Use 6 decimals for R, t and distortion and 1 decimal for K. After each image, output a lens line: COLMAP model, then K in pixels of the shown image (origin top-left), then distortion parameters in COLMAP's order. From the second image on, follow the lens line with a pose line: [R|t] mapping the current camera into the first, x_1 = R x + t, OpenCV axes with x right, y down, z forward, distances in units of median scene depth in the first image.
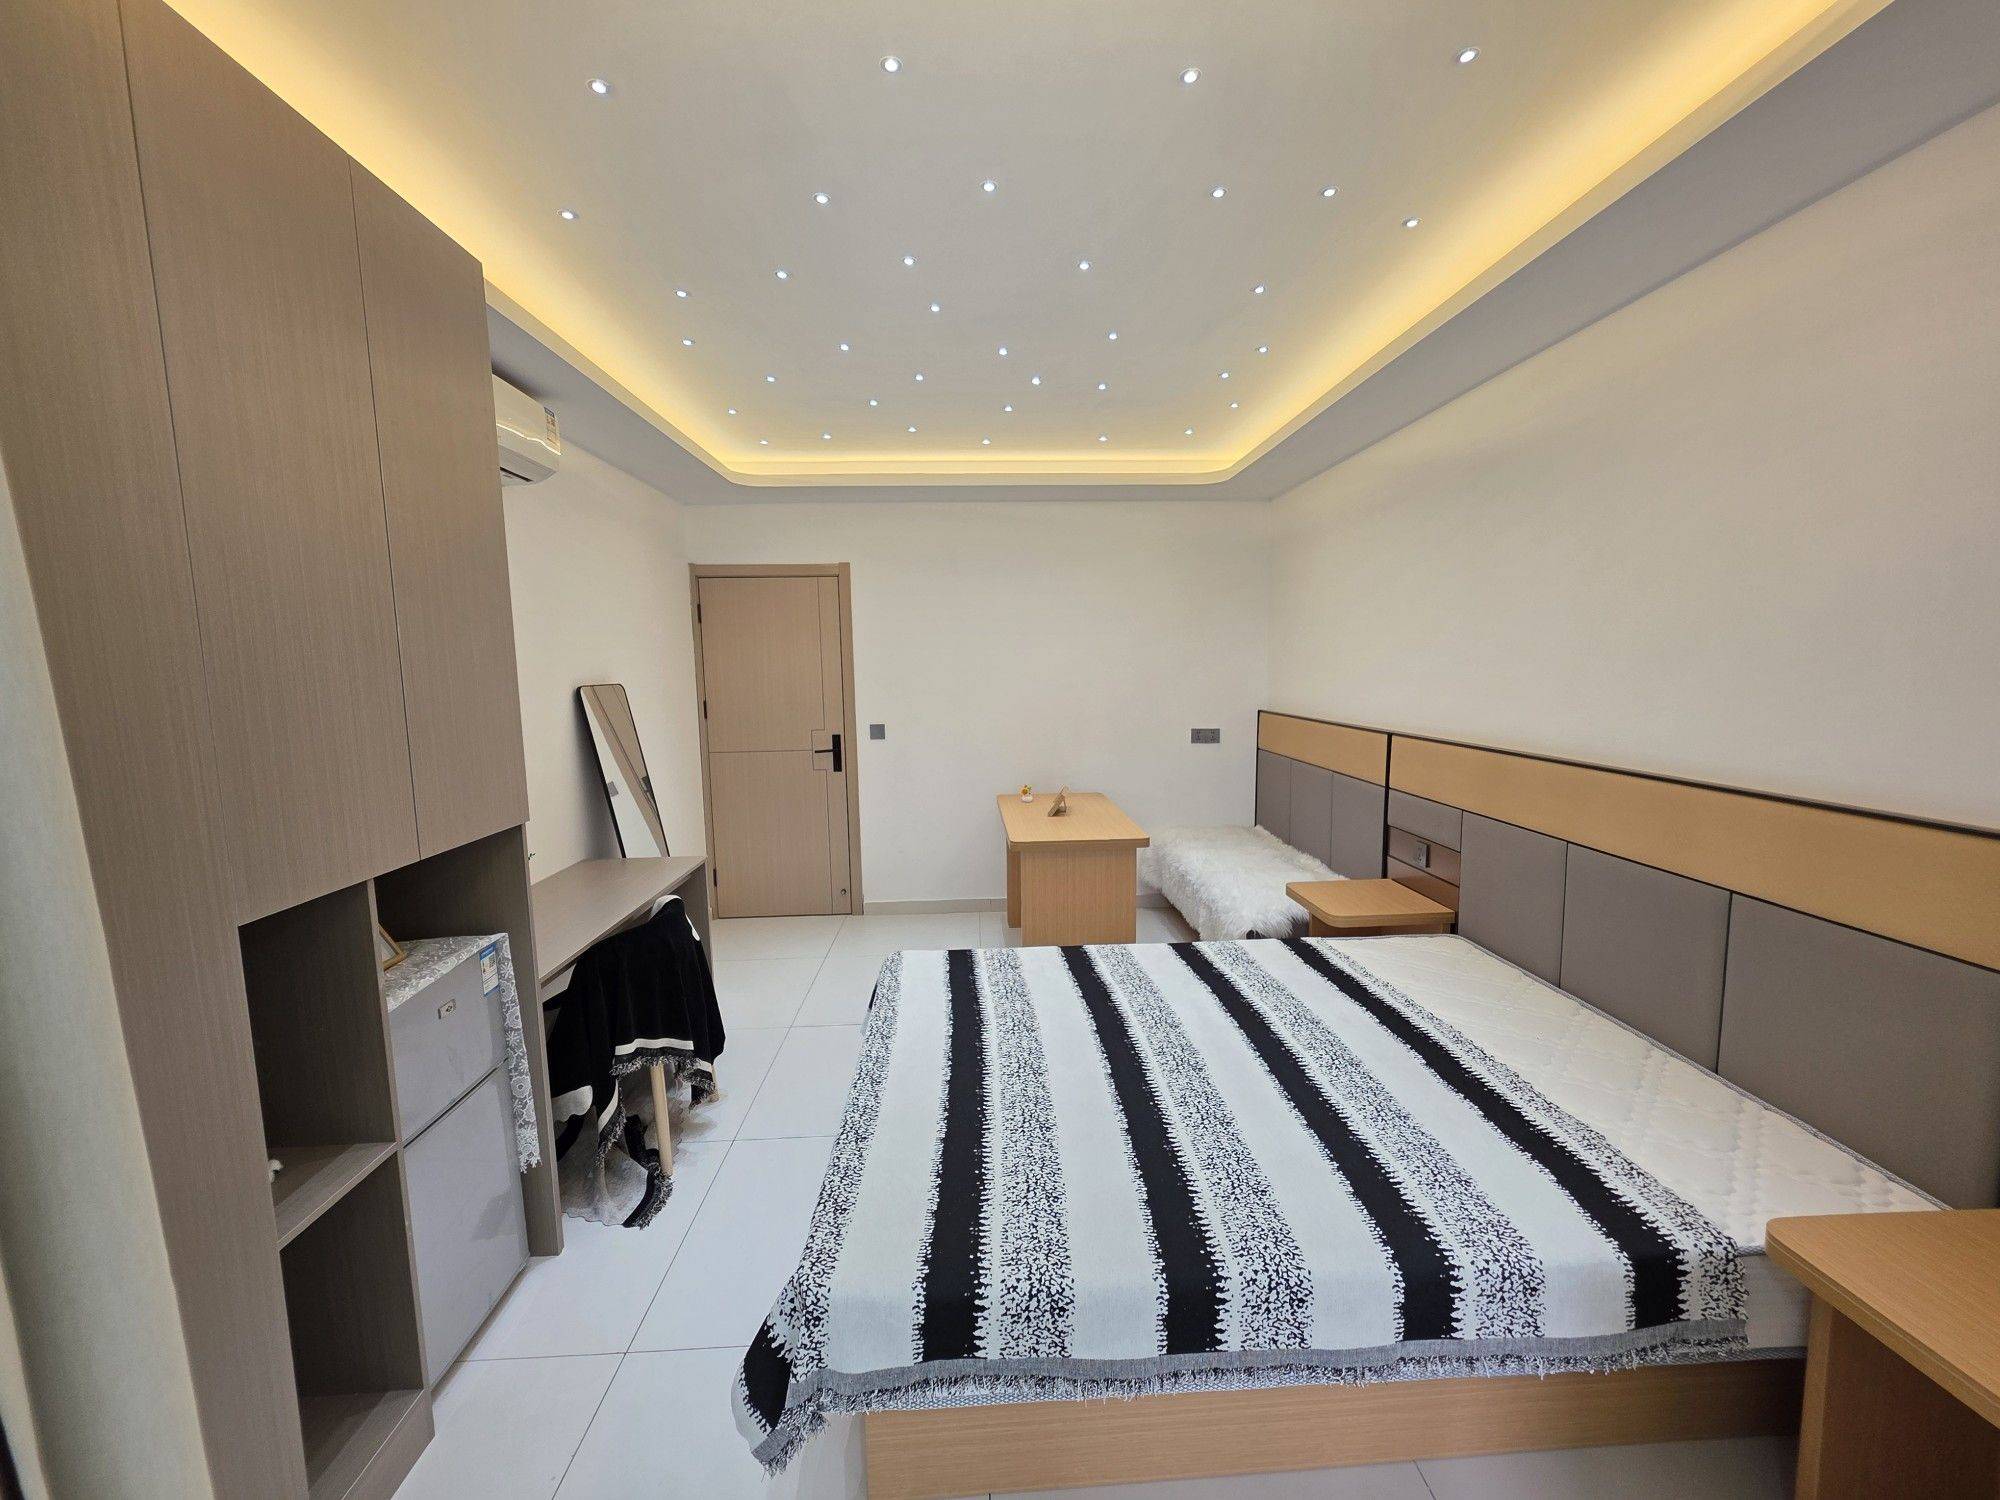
lens RADIAL K [[795.4, 0, 991.0], [0, 795.4, 766.3], [0, 0, 1]] dist [0.002541, -0.000087]
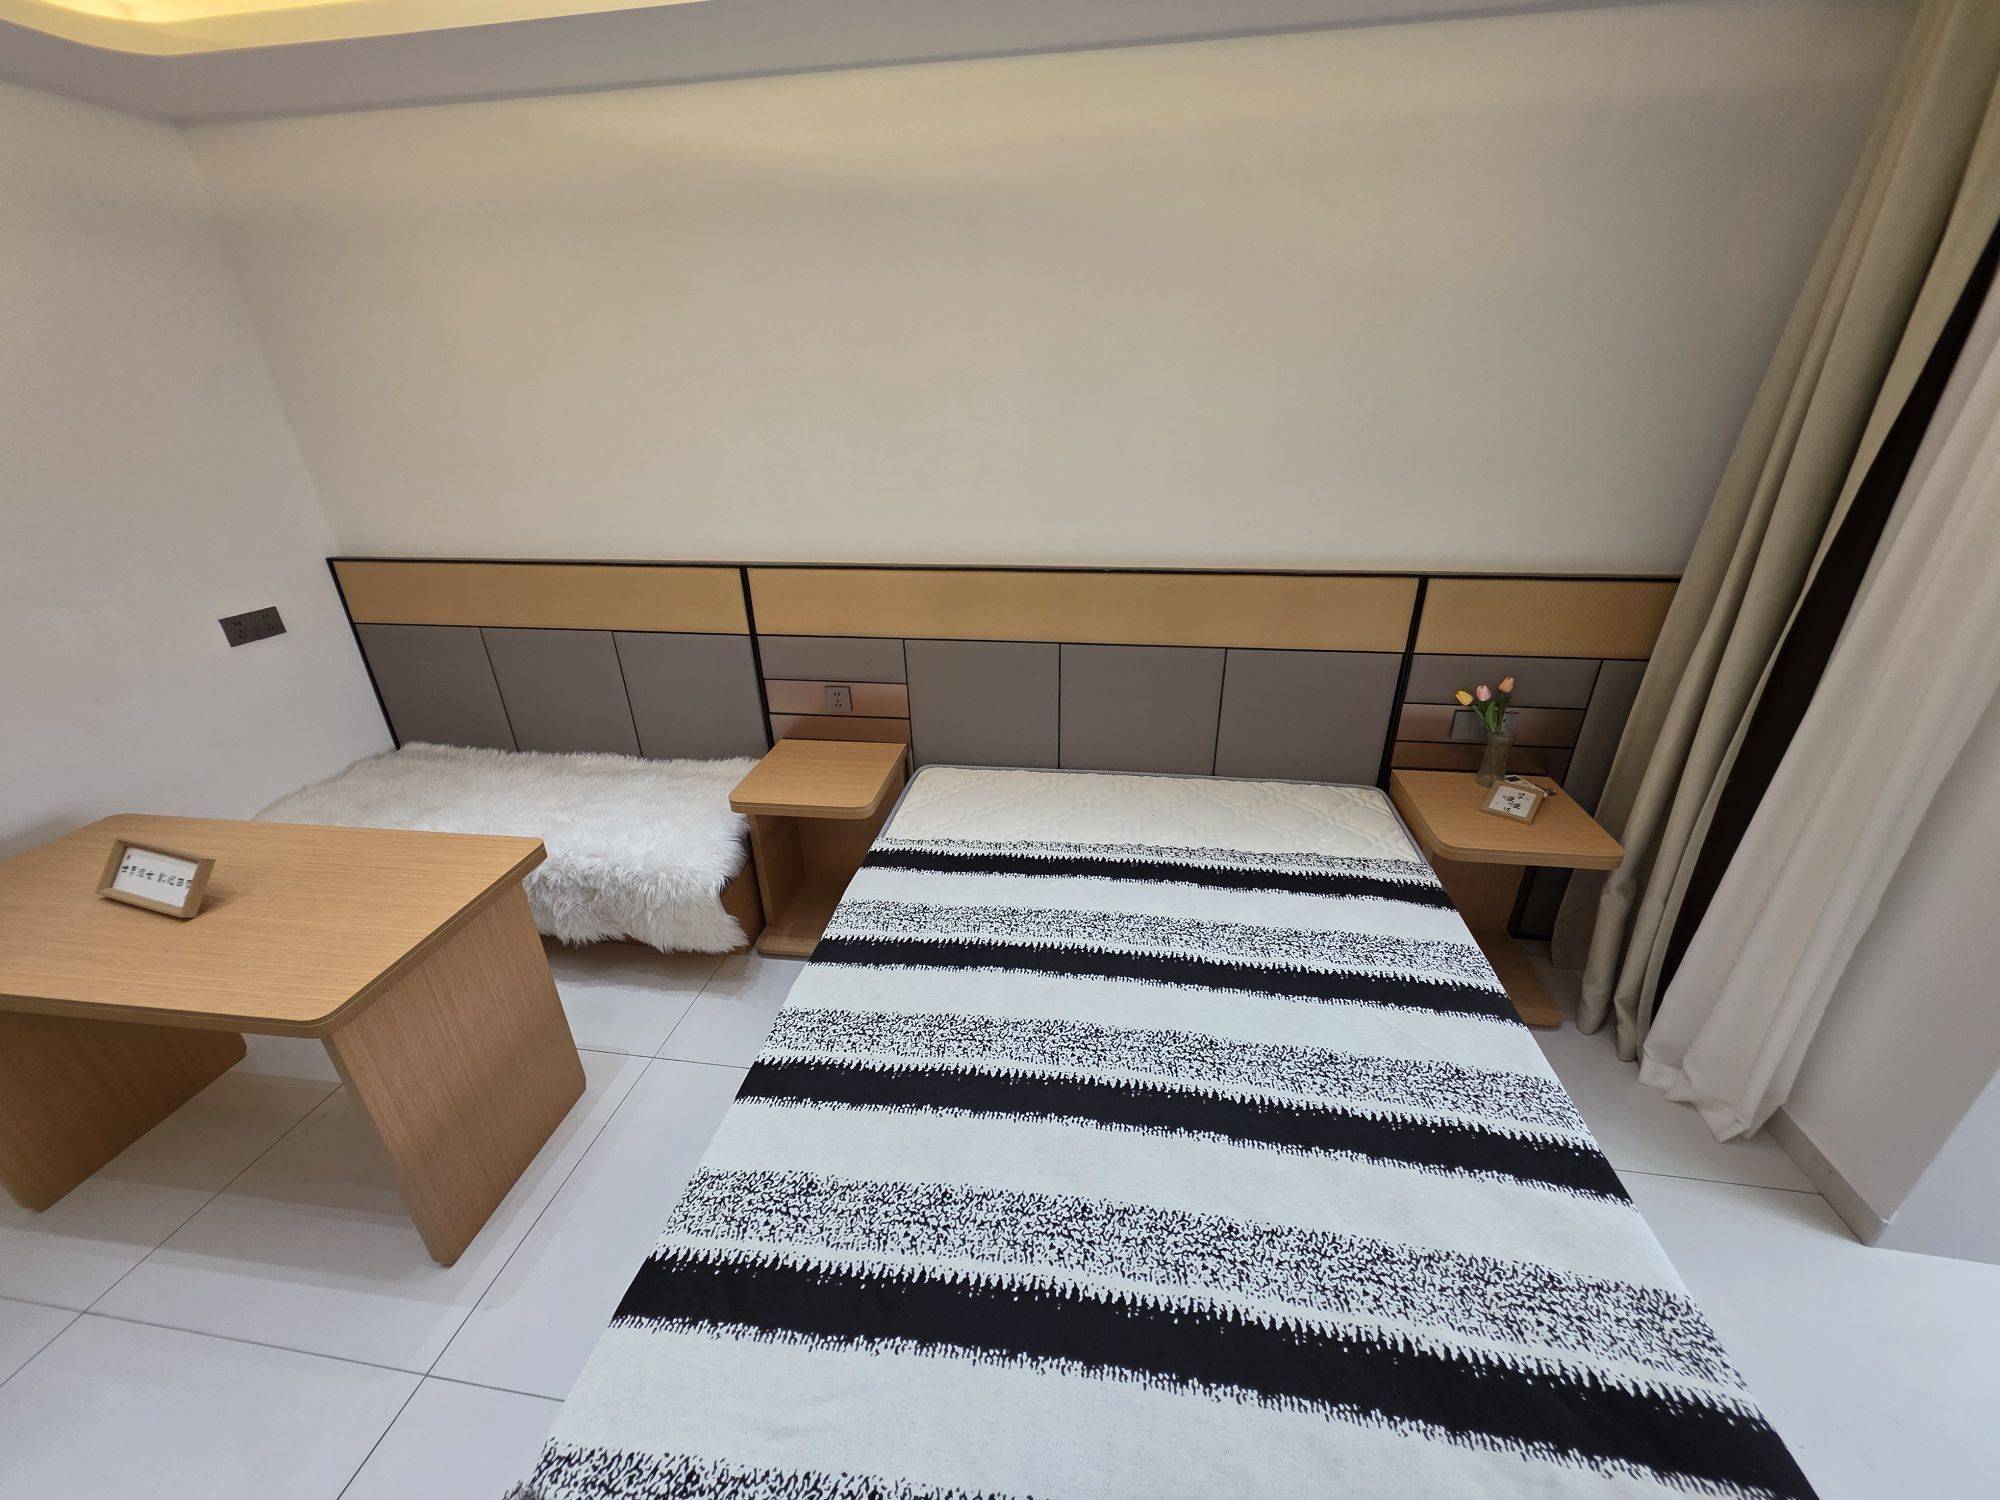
lens RADIAL K [[795.4, 0, 1000.6], [0, 795.4, 750.0], [0, 0, 1]] dist [0.002541, -0.000087]
pose [[0.173724, -0.378468, 0.909166, -0.299979], [0.141899, 0.923190, 0.357191, -0.156455], [-0.974518, 0.066957, 0.214085, 0.805938]]
